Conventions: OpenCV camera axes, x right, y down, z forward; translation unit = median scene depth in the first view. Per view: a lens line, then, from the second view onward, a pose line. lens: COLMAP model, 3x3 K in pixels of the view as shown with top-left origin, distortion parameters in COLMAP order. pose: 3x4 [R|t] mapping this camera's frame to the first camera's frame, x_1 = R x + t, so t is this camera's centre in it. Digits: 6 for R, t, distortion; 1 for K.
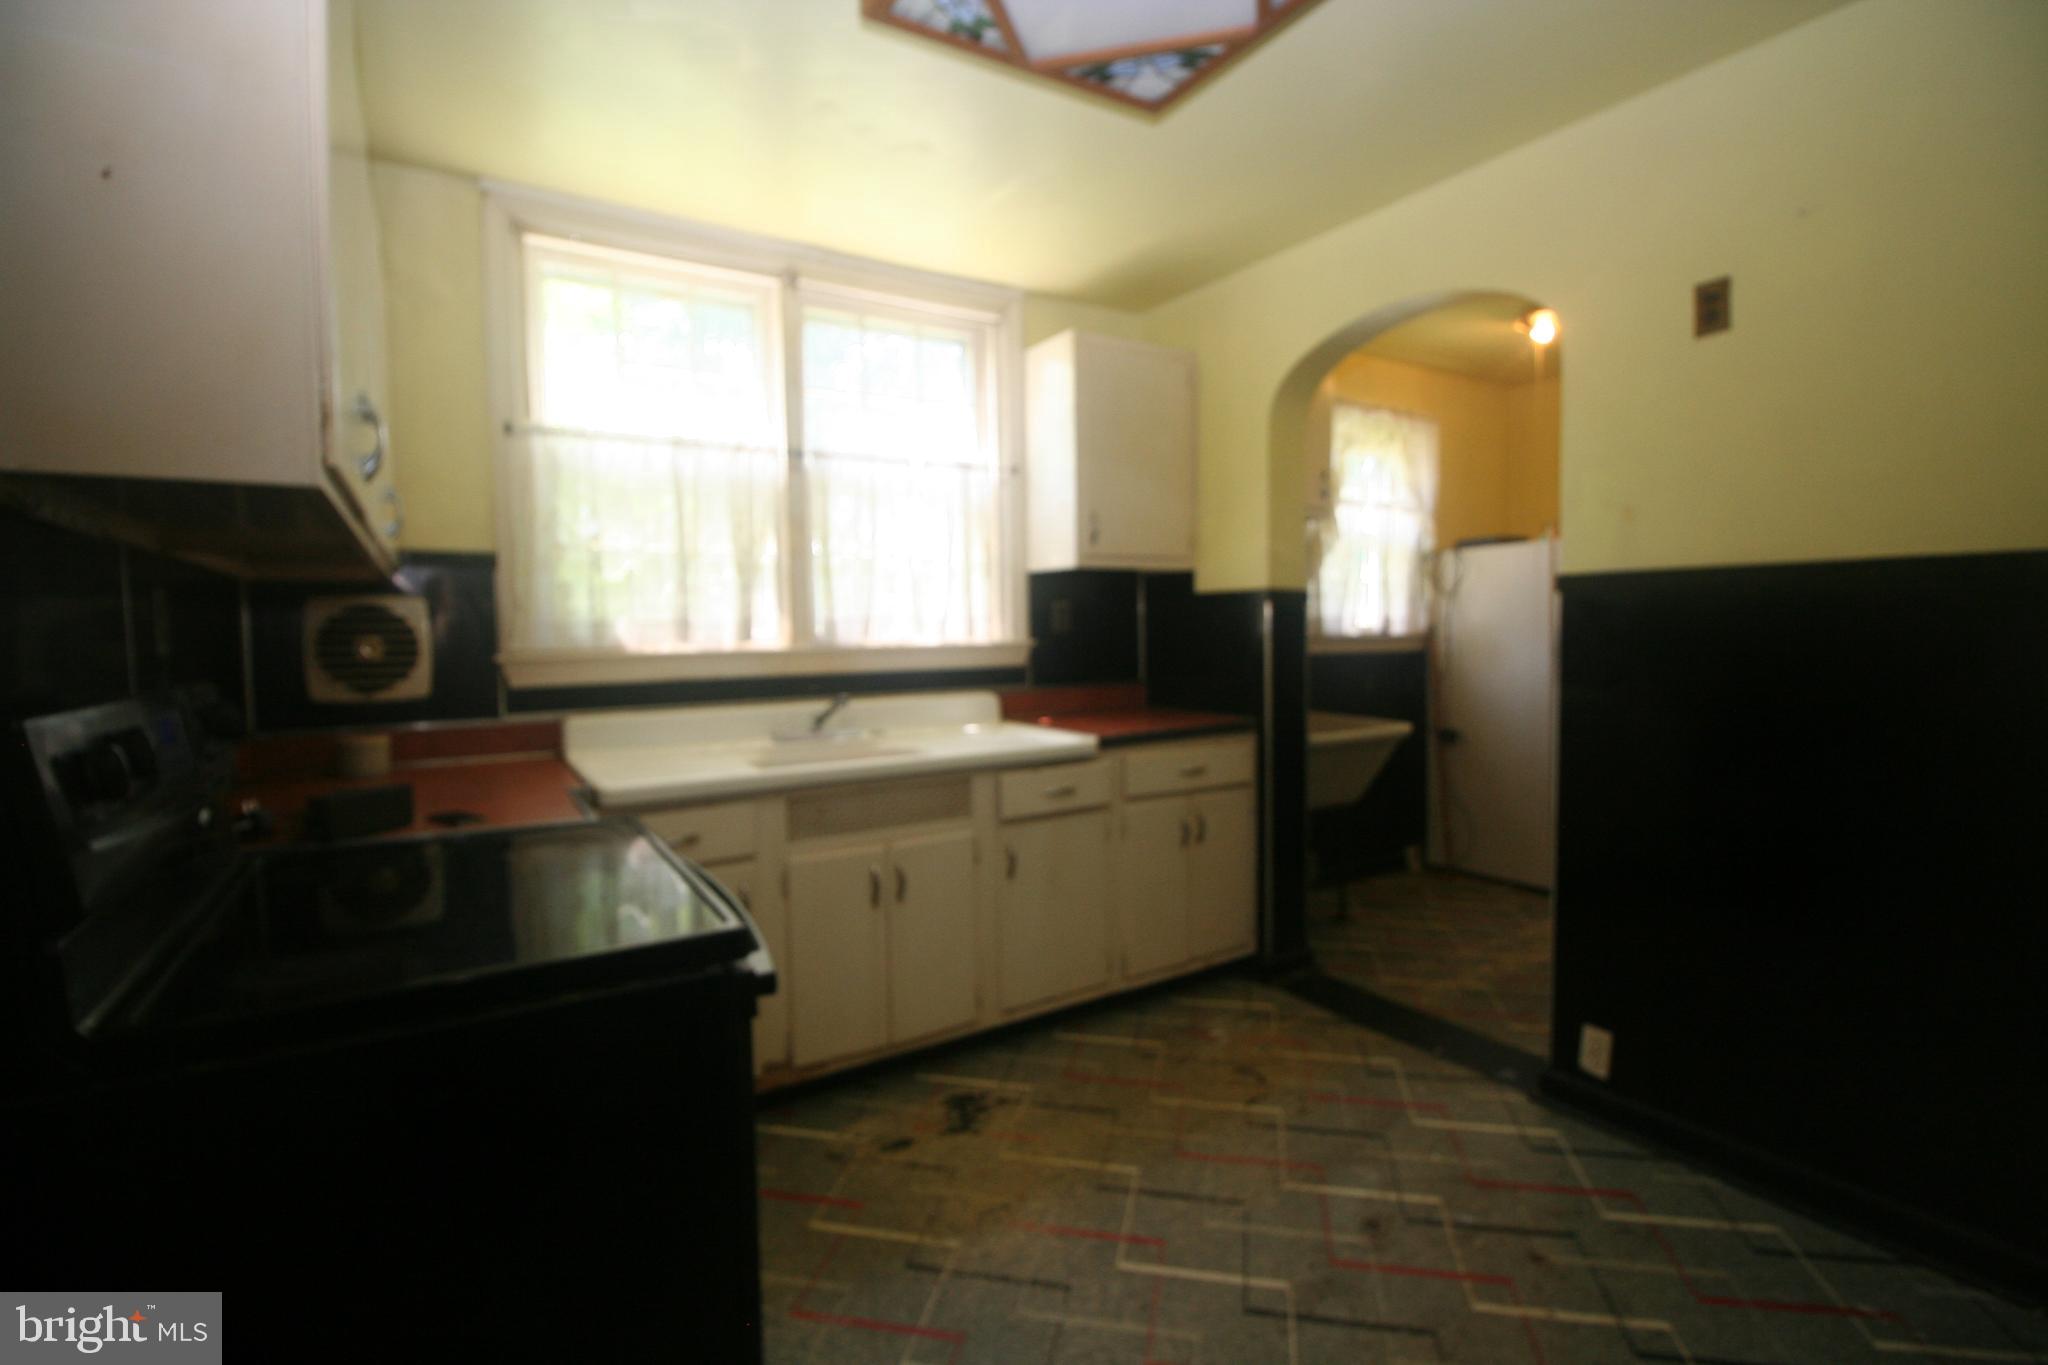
lens RADIAL K [[948.2, 0, 1031.6], [0, 948.2, 673.6], [0, 0, 1]] dist [-0.004120, -0.000698]
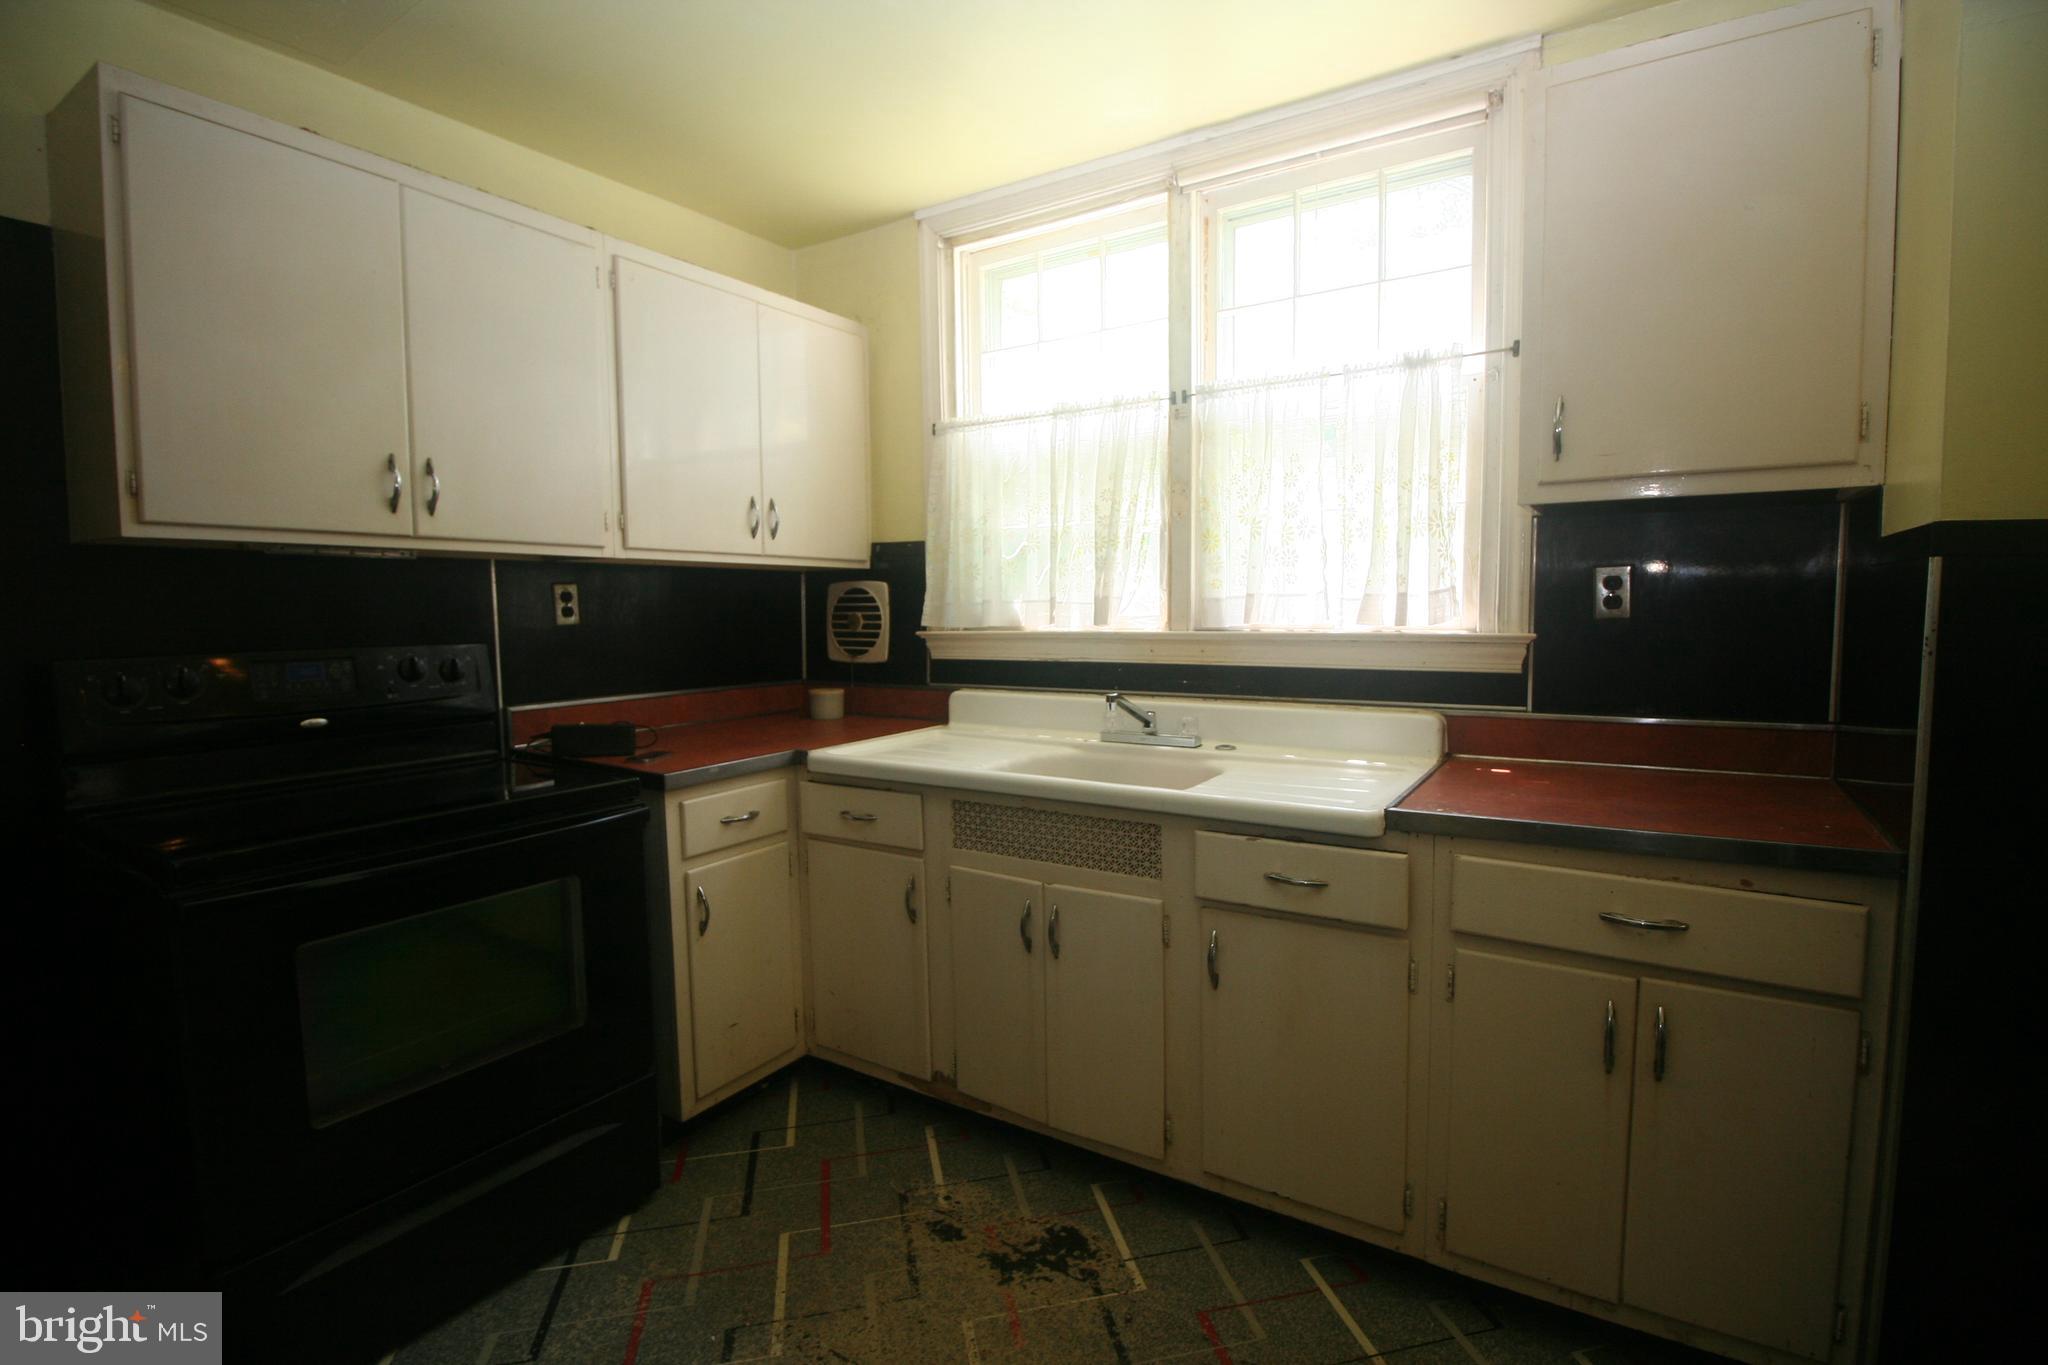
lens RADIAL K [[948.2, 0, 1029.1], [0, 948.2, 677.3], [0, 0, 1]] dist [-0.004120, -0.000698]
pose [[0.432293, 0.079331, -0.898237, 0.506044], [-0.041739, 0.996815, 0.067950, -0.043728], [0.900767, 0.008118, 0.434227, 0.582178]]
